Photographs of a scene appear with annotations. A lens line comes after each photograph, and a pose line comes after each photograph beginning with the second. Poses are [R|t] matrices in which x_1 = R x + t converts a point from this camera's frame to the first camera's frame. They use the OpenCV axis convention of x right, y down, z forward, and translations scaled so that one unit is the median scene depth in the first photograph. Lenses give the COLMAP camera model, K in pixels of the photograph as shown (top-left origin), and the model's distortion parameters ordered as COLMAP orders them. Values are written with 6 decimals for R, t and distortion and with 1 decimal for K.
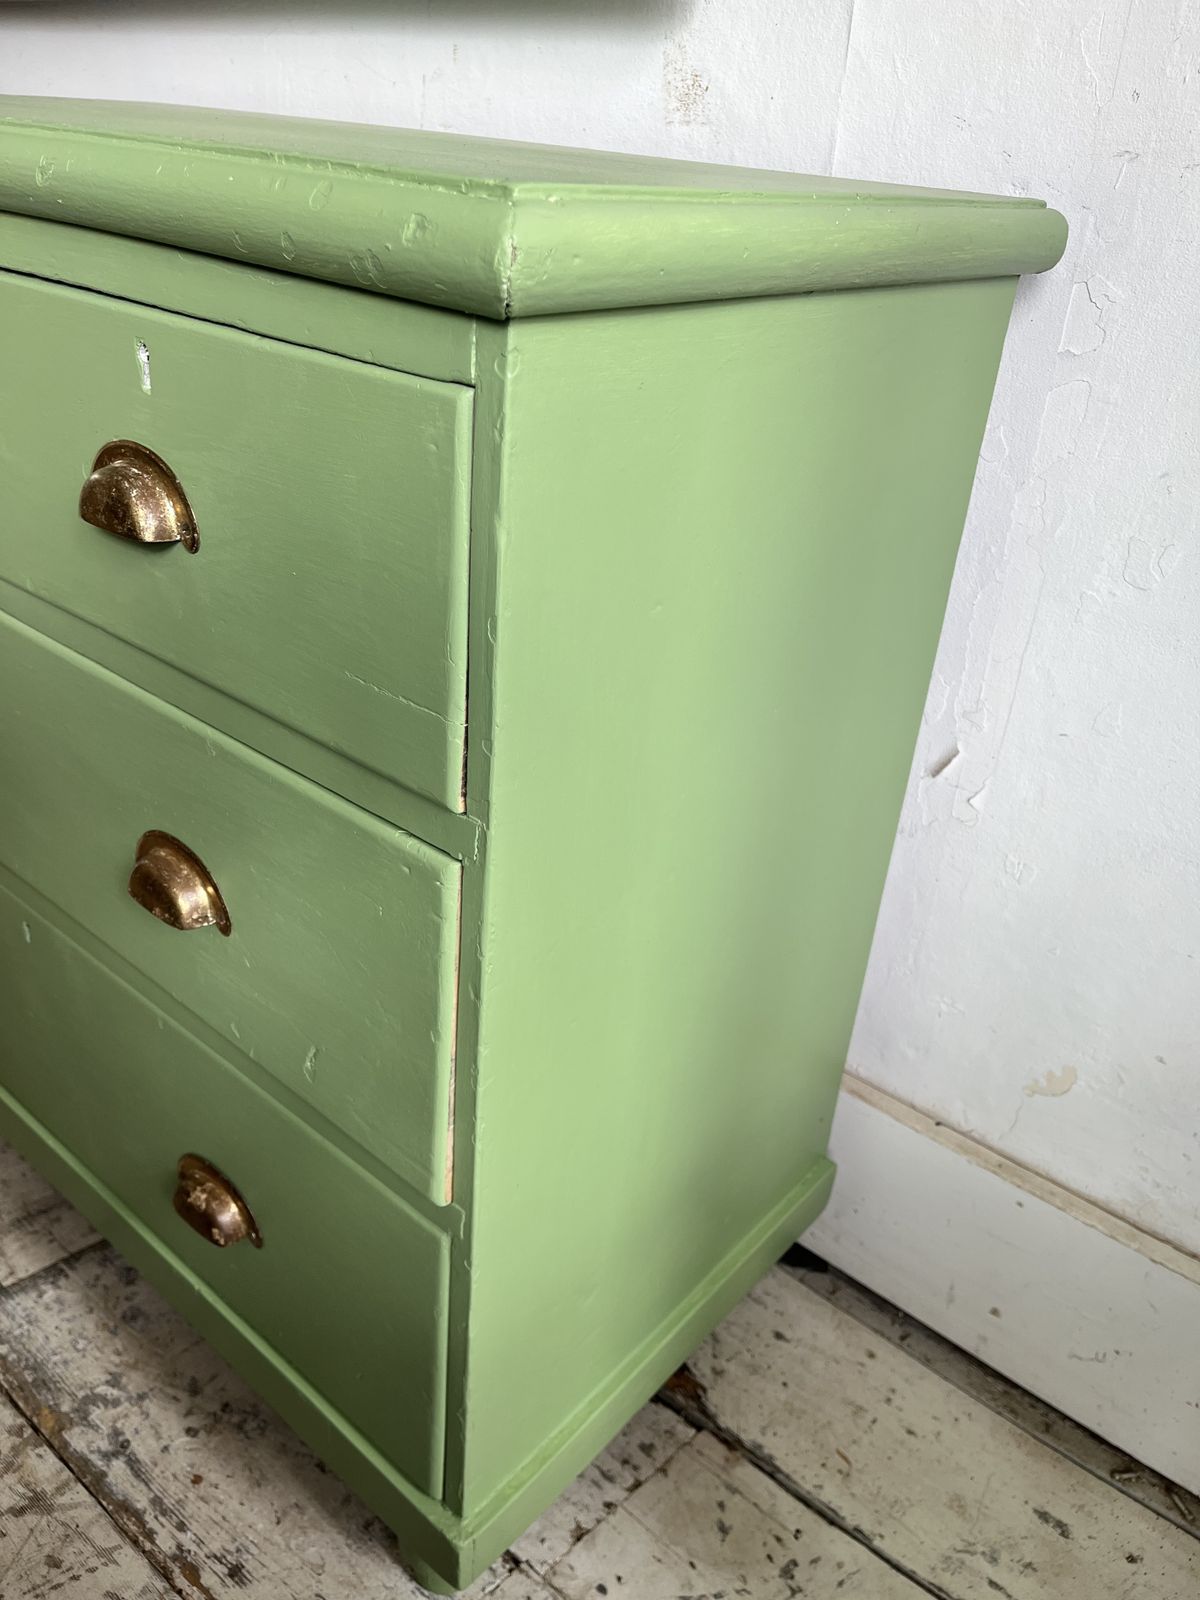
lens RADIAL K [[1221.9, 0, 612.0], [0, 1221.9, 802.8], [0, 0, 1]] dist [0.063116, -0.114352]
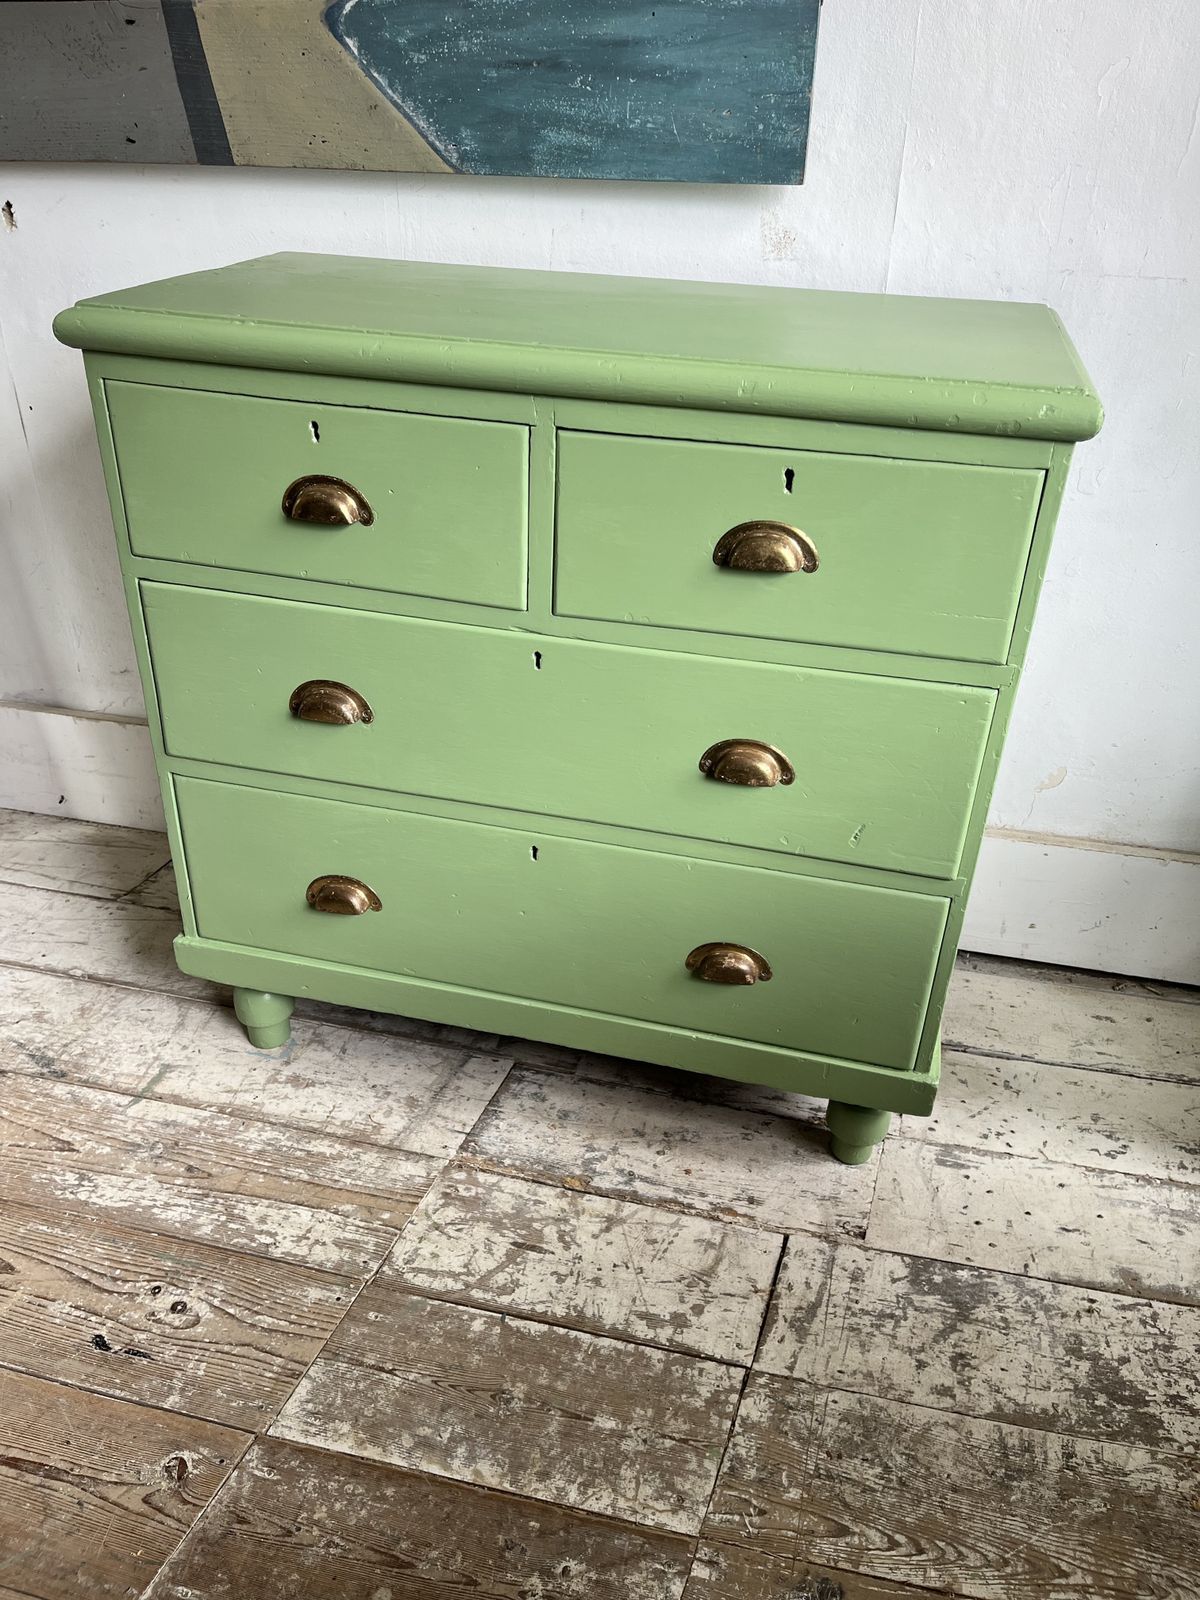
lens RADIAL K [[1214.6, 0, 609.7], [0, 1214.6, 803.8], [0, 0, 1]] dist [0.062121, -0.100763]
pose [[0.892952, -0.269262, 0.360741, -0.852804], [0.246222, 0.963027, 0.109337, -0.086935], [-0.376843, -0.008810, 0.926235, -0.380286]]
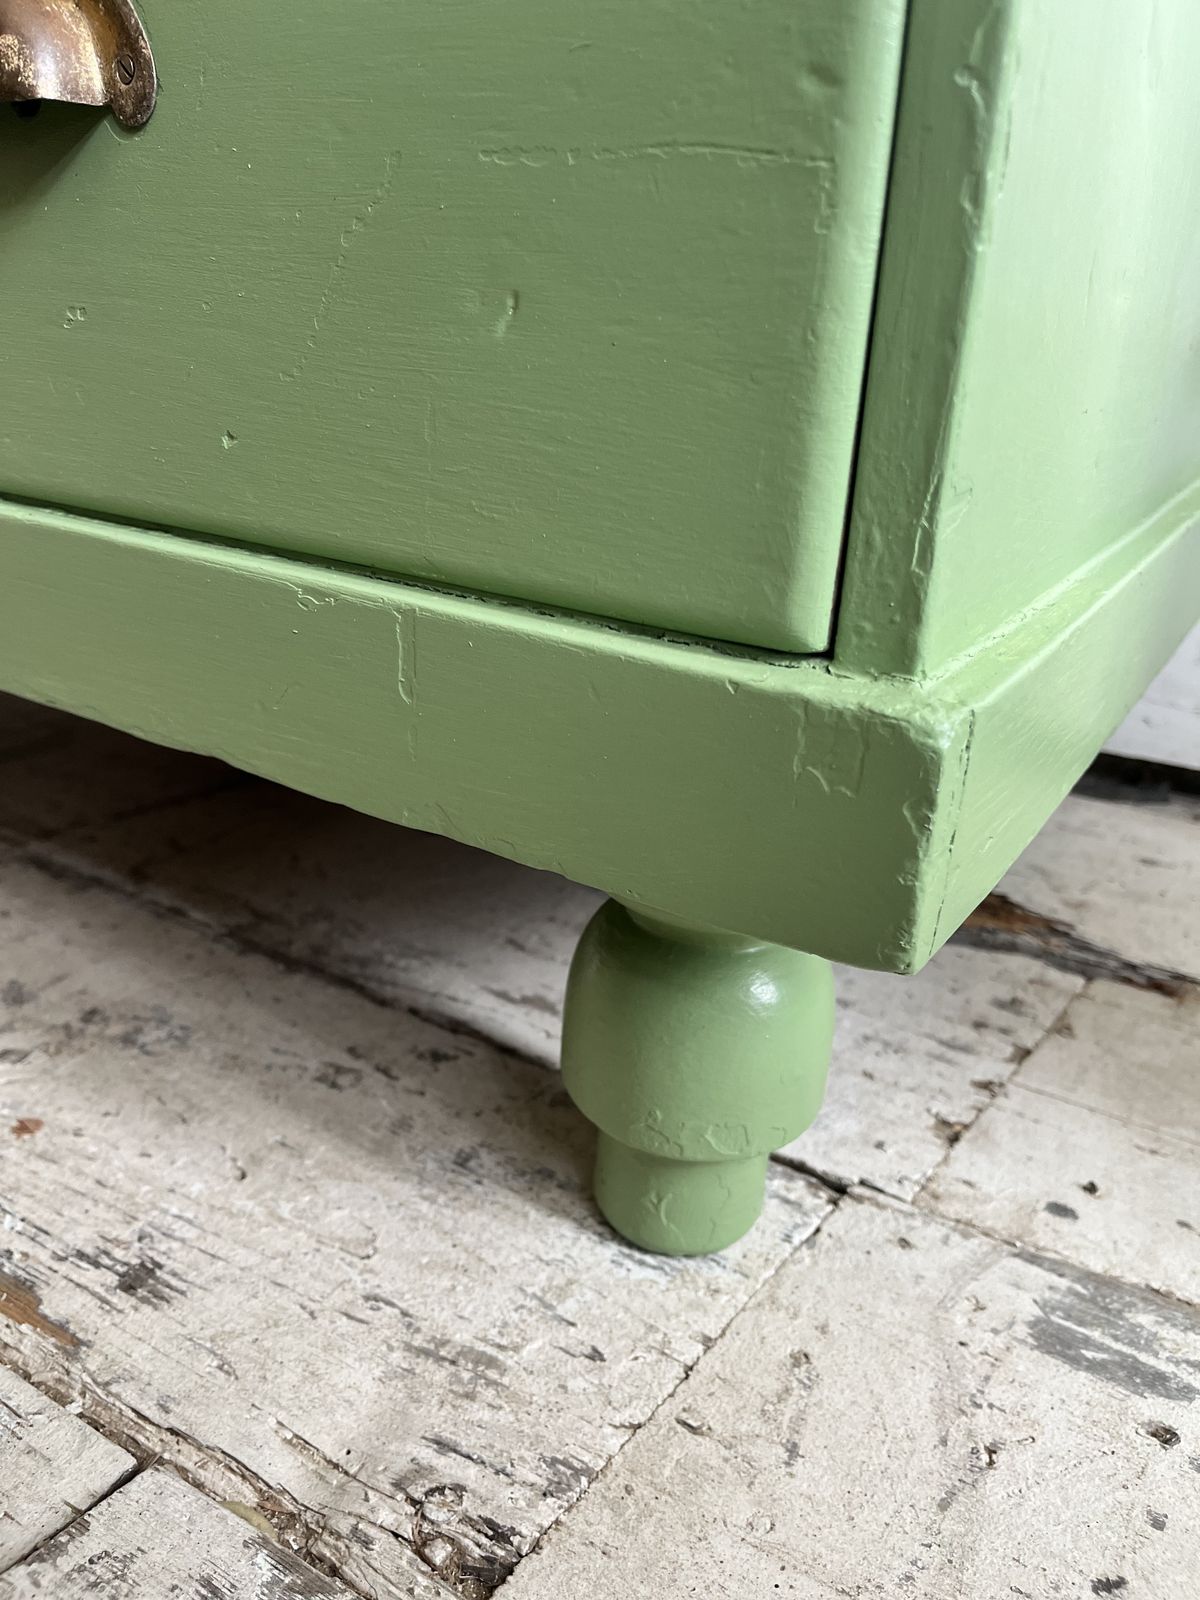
lens RADIAL K [[1243.0, 0, 594.4], [0, 1243.0, 814.9], [0, 0, 1]] dist [0.003400, 0.002618]
pose [[0.990117, -0.094361, 0.103750, -0.183470], [0.102154, 0.992119, -0.072553, 0.495858], [-0.096087, 0.082434, 0.991954, 0.561695]]
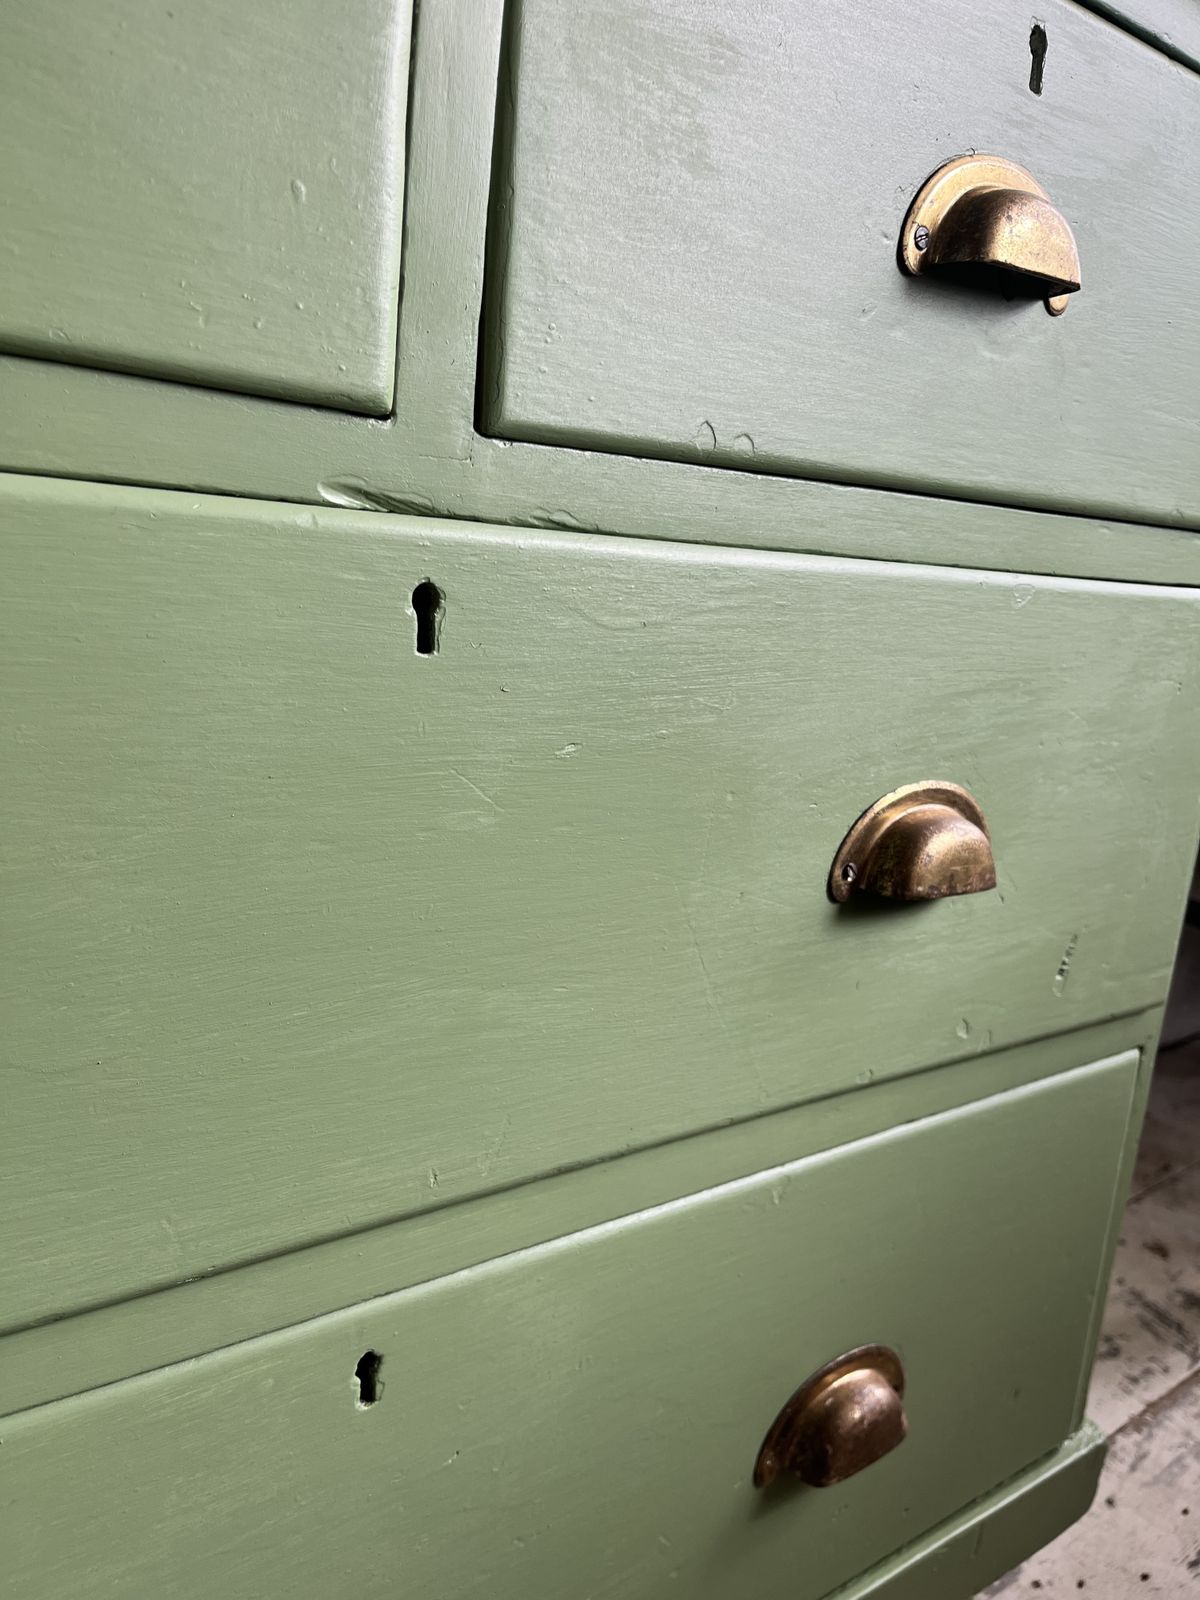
lens RADIAL K [[1214.6, 0, 609.7], [0, 1214.6, 803.8], [0, 0, 1]] dist [0.062121, -0.100763]
pose [[0.235406, -0.264017, 0.935350, -0.743400], [0.401586, 0.902821, 0.153765, -0.096755], [-0.885050, 0.339426, 0.318555, 0.680095]]
